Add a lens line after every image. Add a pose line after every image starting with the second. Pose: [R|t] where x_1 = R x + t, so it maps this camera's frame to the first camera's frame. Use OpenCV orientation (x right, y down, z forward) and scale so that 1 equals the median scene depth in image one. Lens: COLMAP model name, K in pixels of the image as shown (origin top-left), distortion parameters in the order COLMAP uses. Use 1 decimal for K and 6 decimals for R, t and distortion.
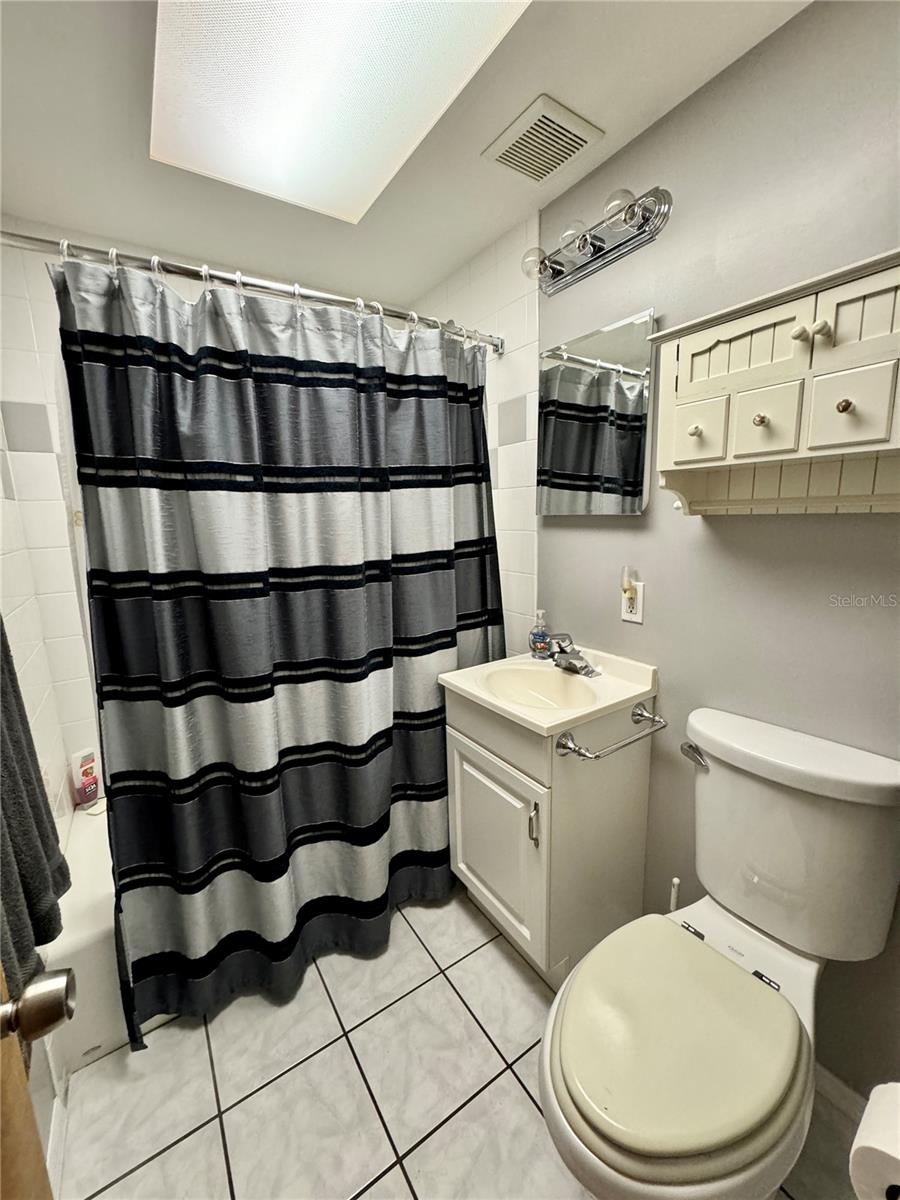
lens RADIAL K [[477.0, 0, 451.2], [0, 477.0, 595.0], [0, 0, 1]] dist [-0.001978, 0.000651]
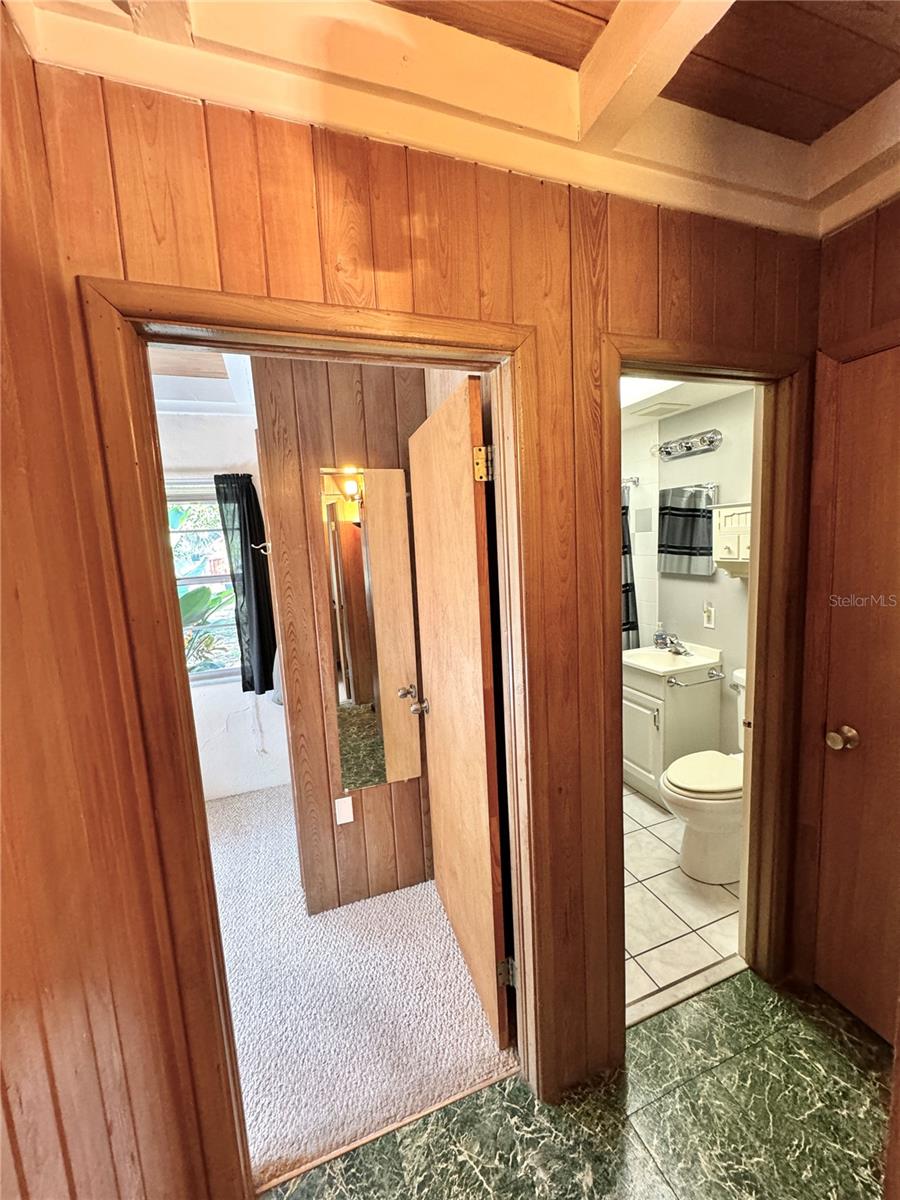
lens RADIAL K [[477.0, 0, 448.5], [0, 477.0, 599.3], [0, 0, 1]] dist [-0.001978, 0.000651]
pose [[0.971268, 0.003734, -0.237960, -0.175149], [-0.011306, 0.999472, -0.030465, 0.008426], [0.237721, 0.032280, 0.970797, -1.020771]]
